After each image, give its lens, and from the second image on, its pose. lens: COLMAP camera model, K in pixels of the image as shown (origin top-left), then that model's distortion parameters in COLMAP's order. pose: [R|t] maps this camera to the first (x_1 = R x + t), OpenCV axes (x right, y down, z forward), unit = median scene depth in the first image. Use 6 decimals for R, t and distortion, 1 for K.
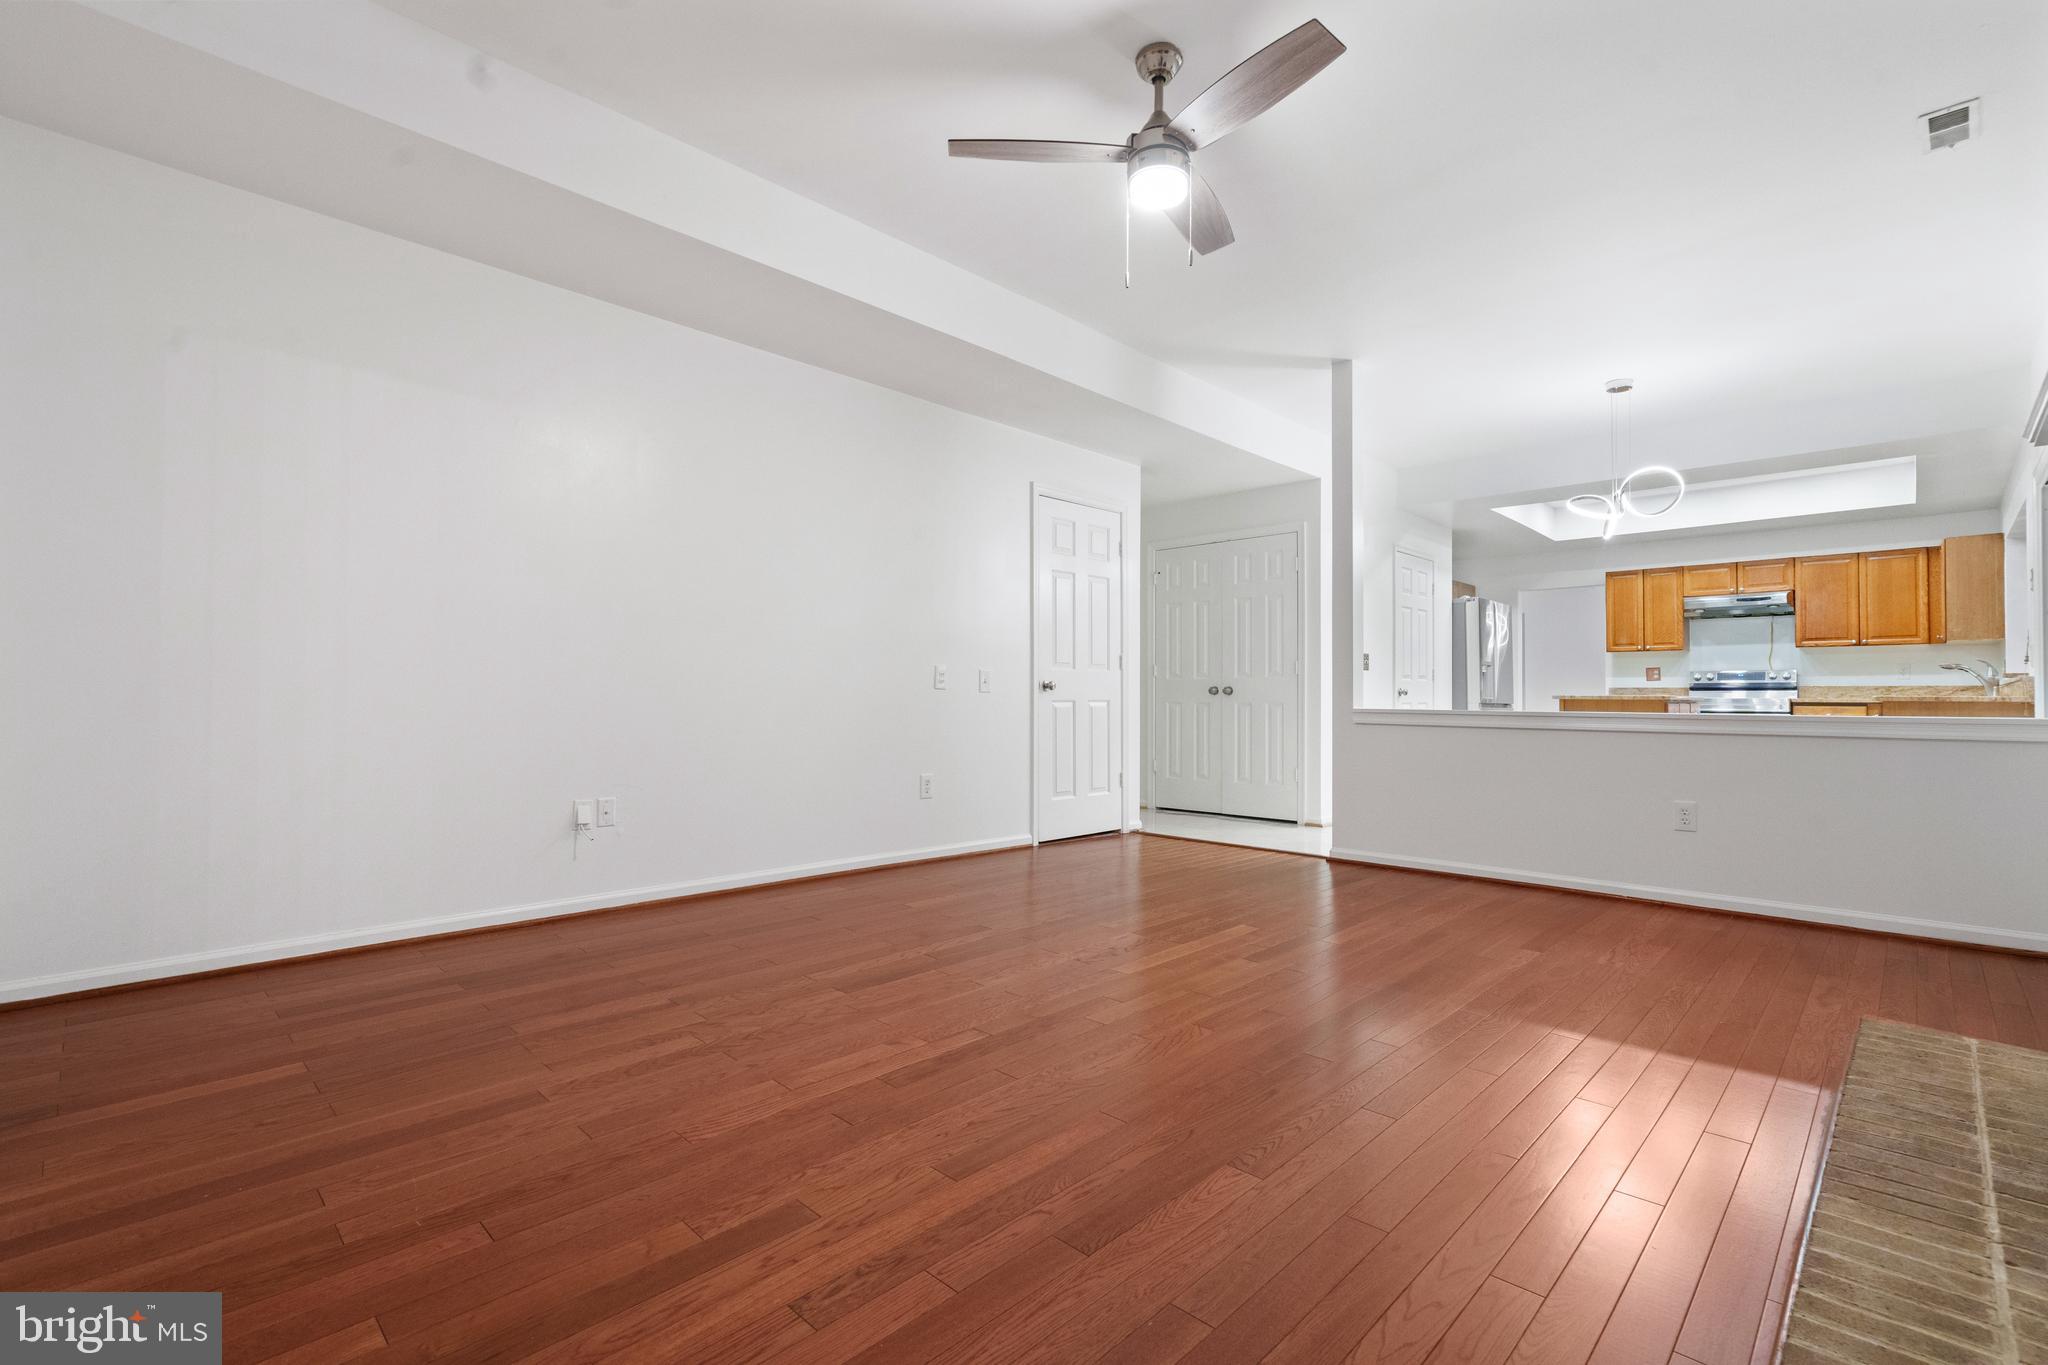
lens RADIAL K [[914.7, 0, 1024.0], [0, 914.7, 682.5], [0, 0, 1]] dist [0.000102, 0.000340]
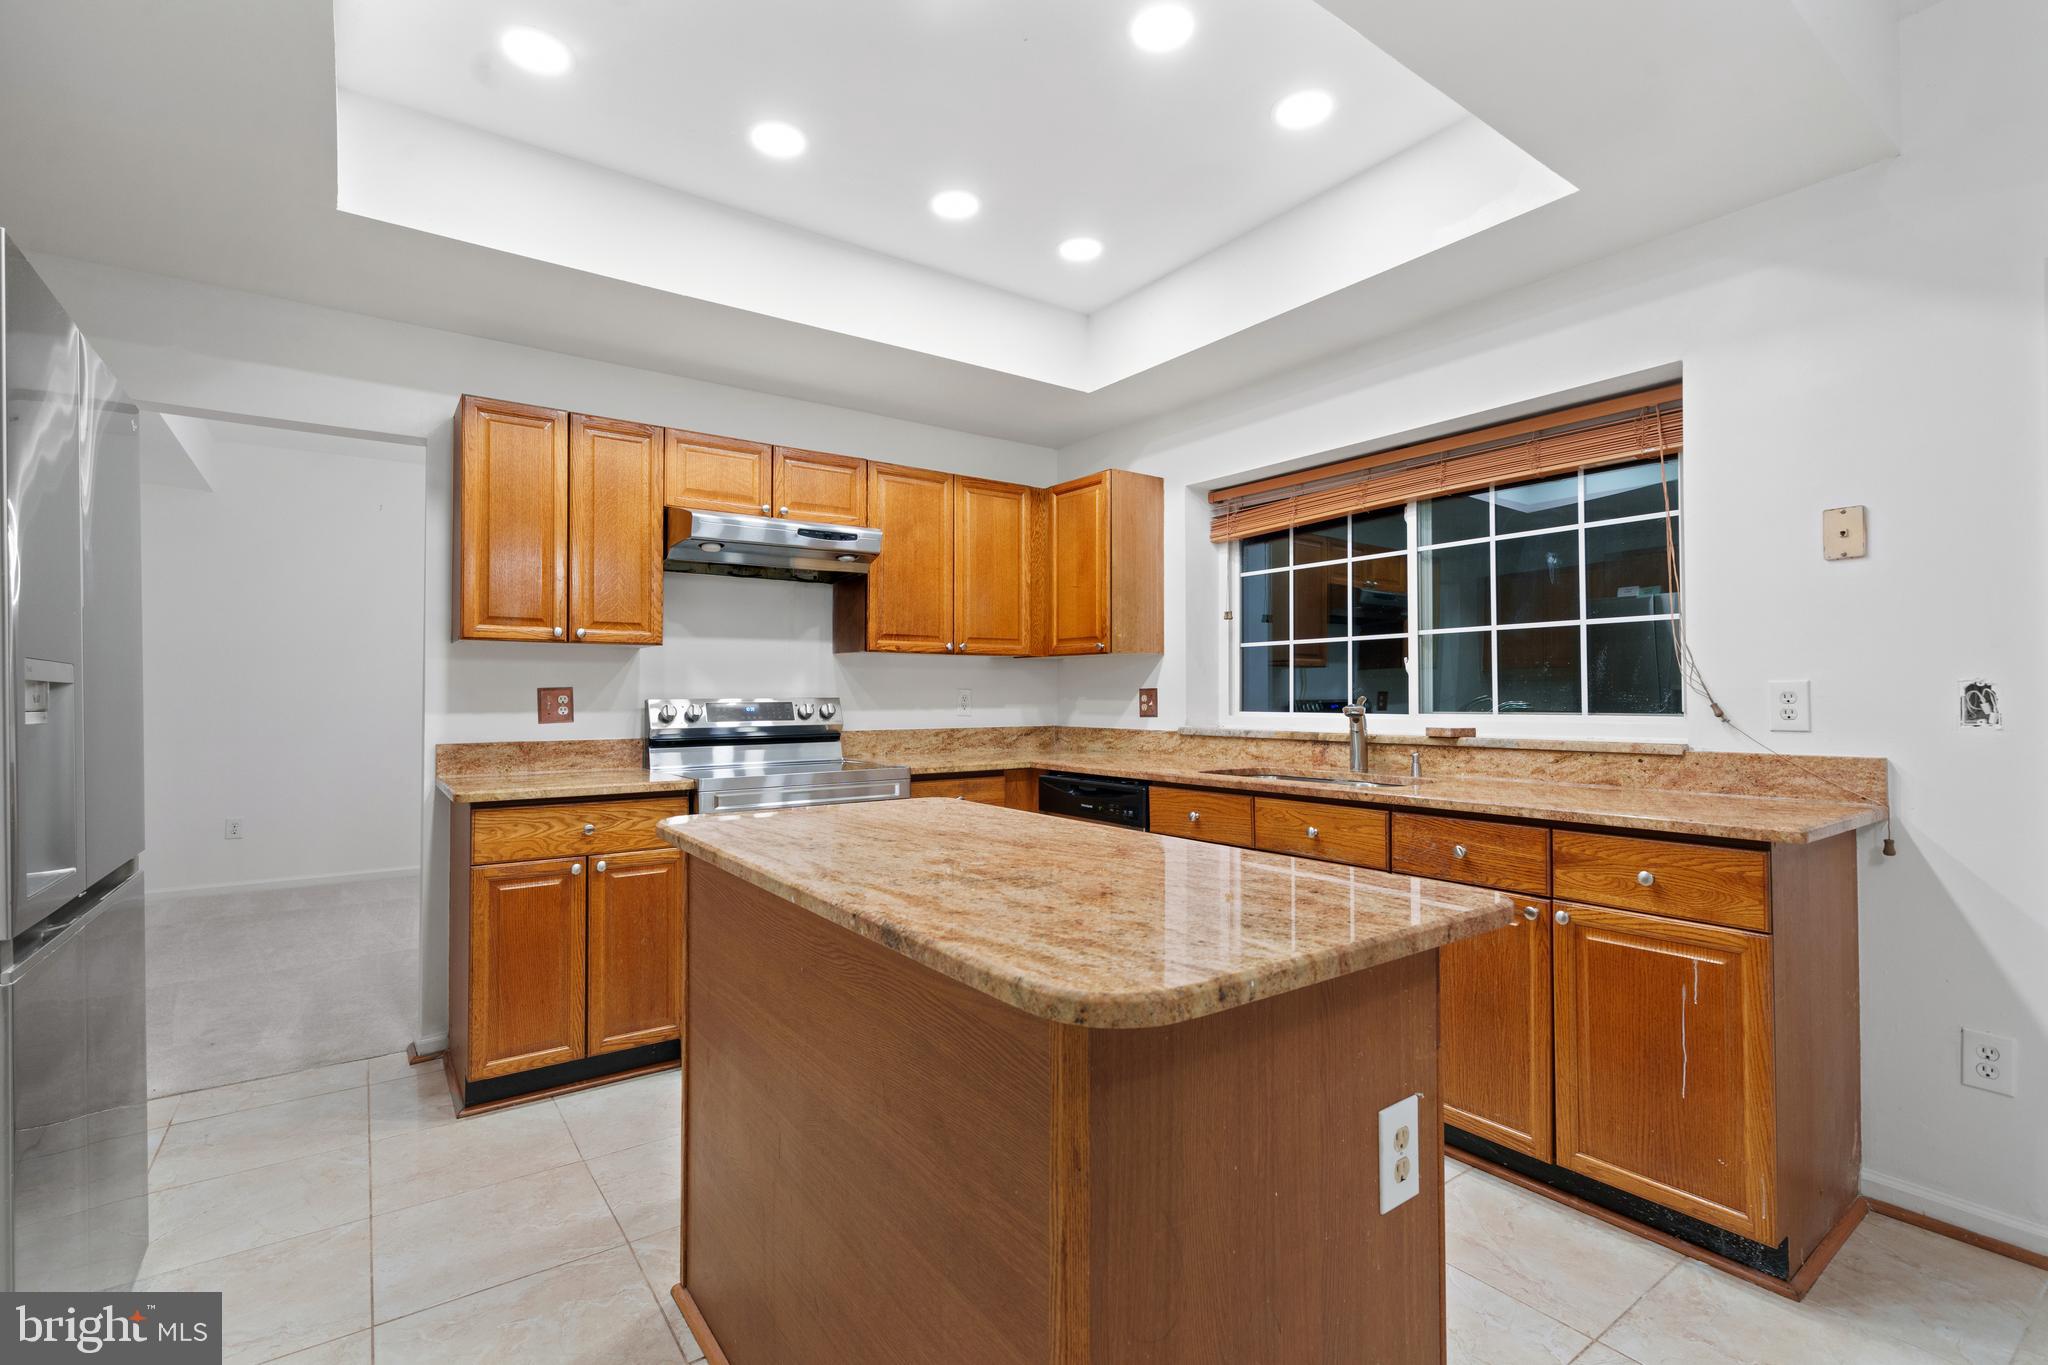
lens RADIAL K [[923.7, 0, 1024.0], [0, 923.7, 682.5], [0, 0, 1]] dist [-0.001219, 0.000374]
pose [[0.169670, 0.006998, 0.985476, 0.406232], [-0.014435, 0.999885, -0.004615, -0.022491], [-0.985395, -0.013442, 0.169752, 0.869562]]
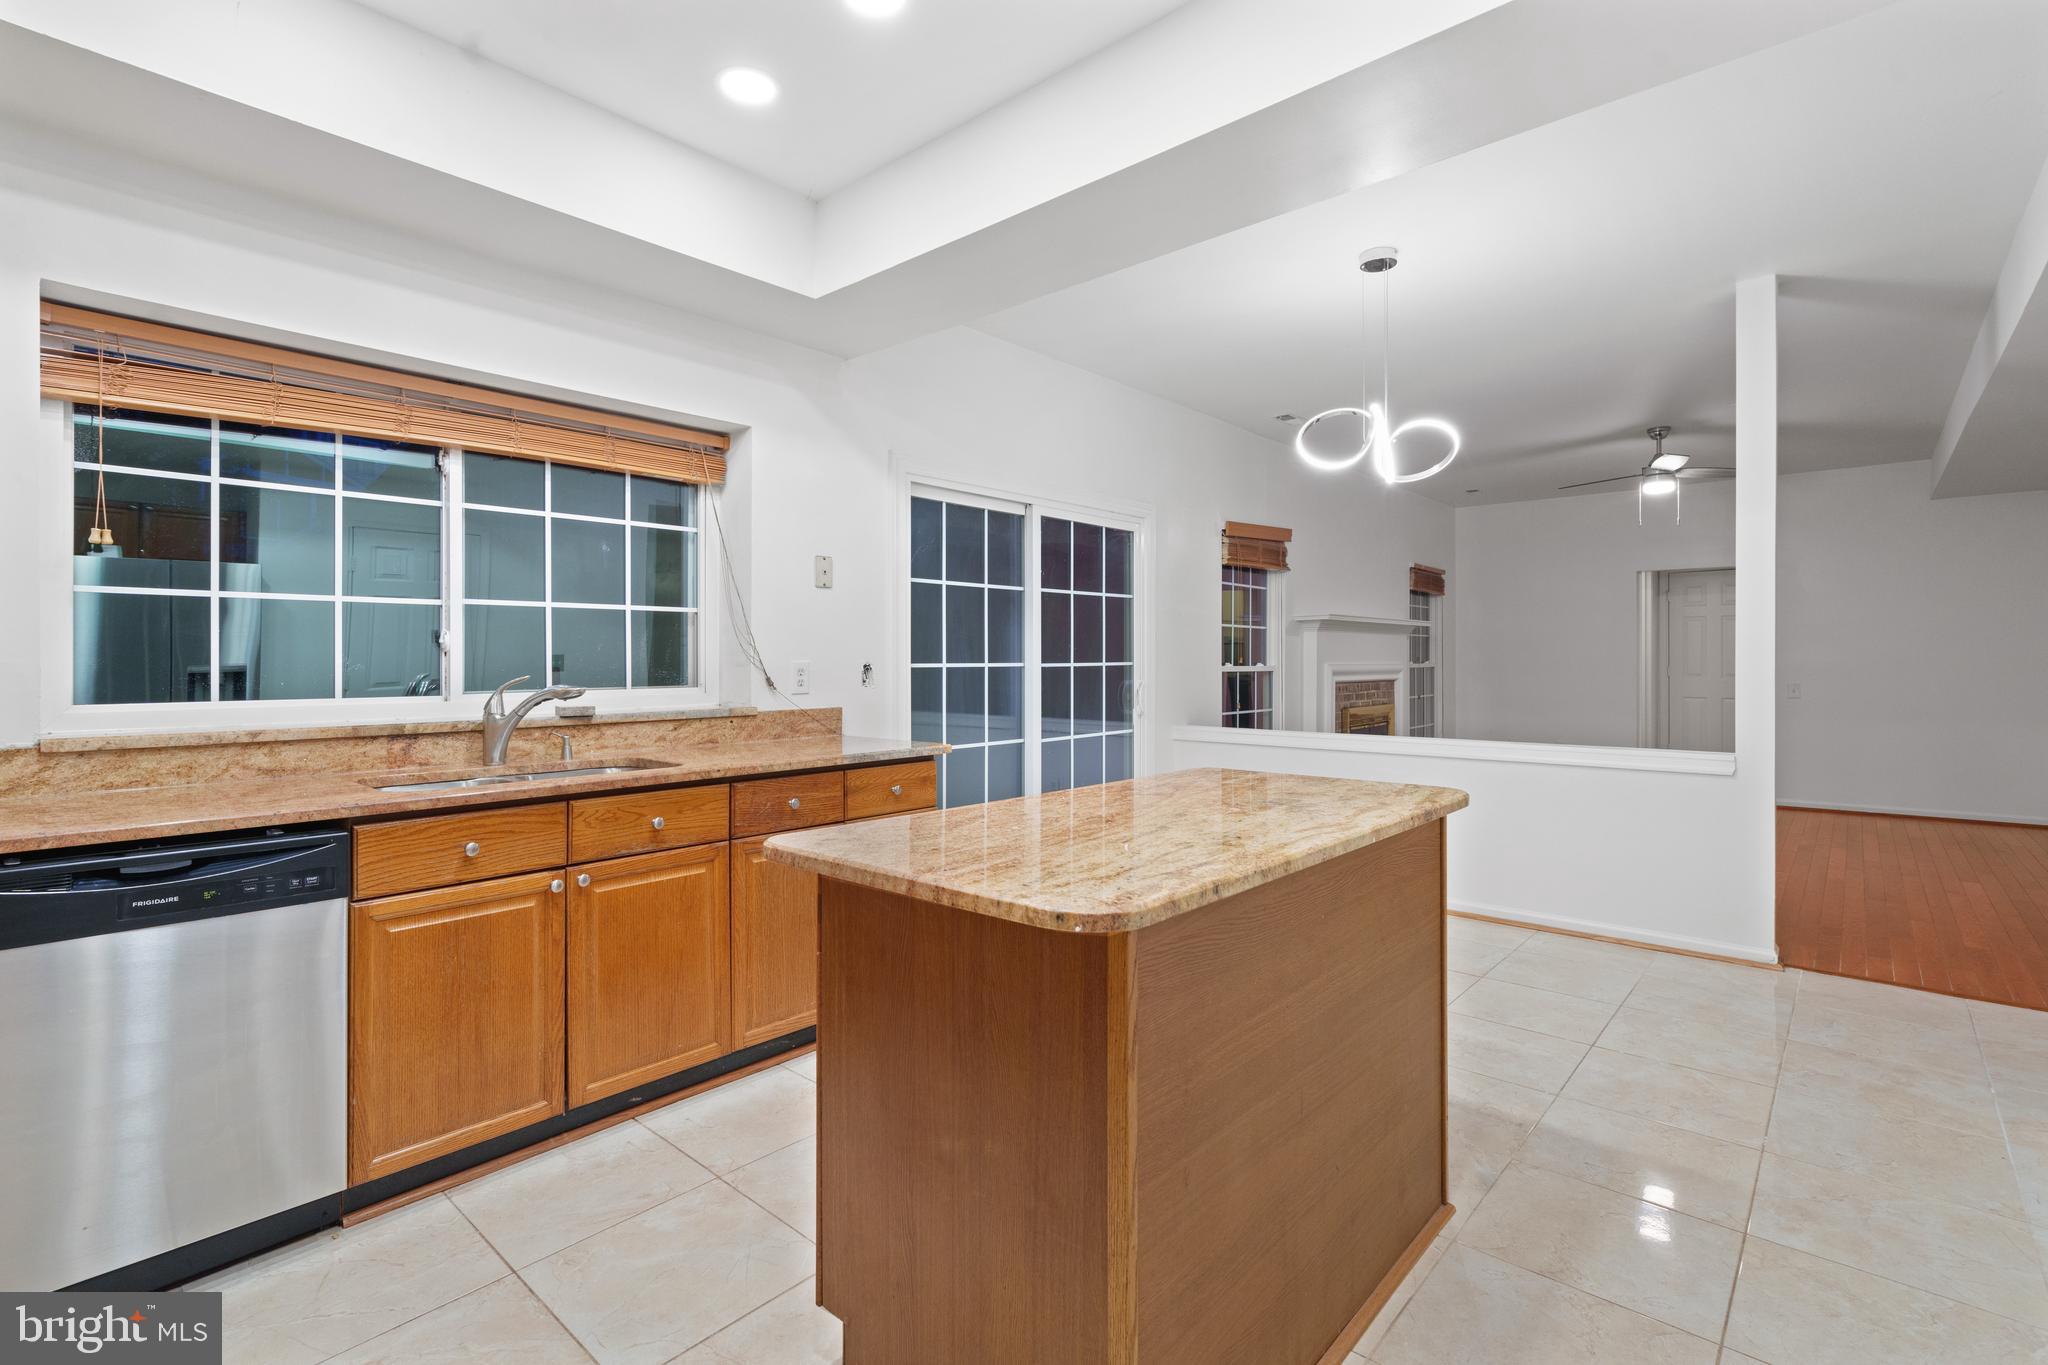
lens RADIAL K [[942.4, 0, 1012.8], [0, 942.4, 662.8], [0, 0, 1]] dist [-0.000830, 0.000081]
pose [[-0.999280, -0.005517, -0.037524, 0.656771], [-0.004980, 0.999884, -0.014410, -0.021044], [0.037599, -0.014213, -0.999192, 1.156118]]
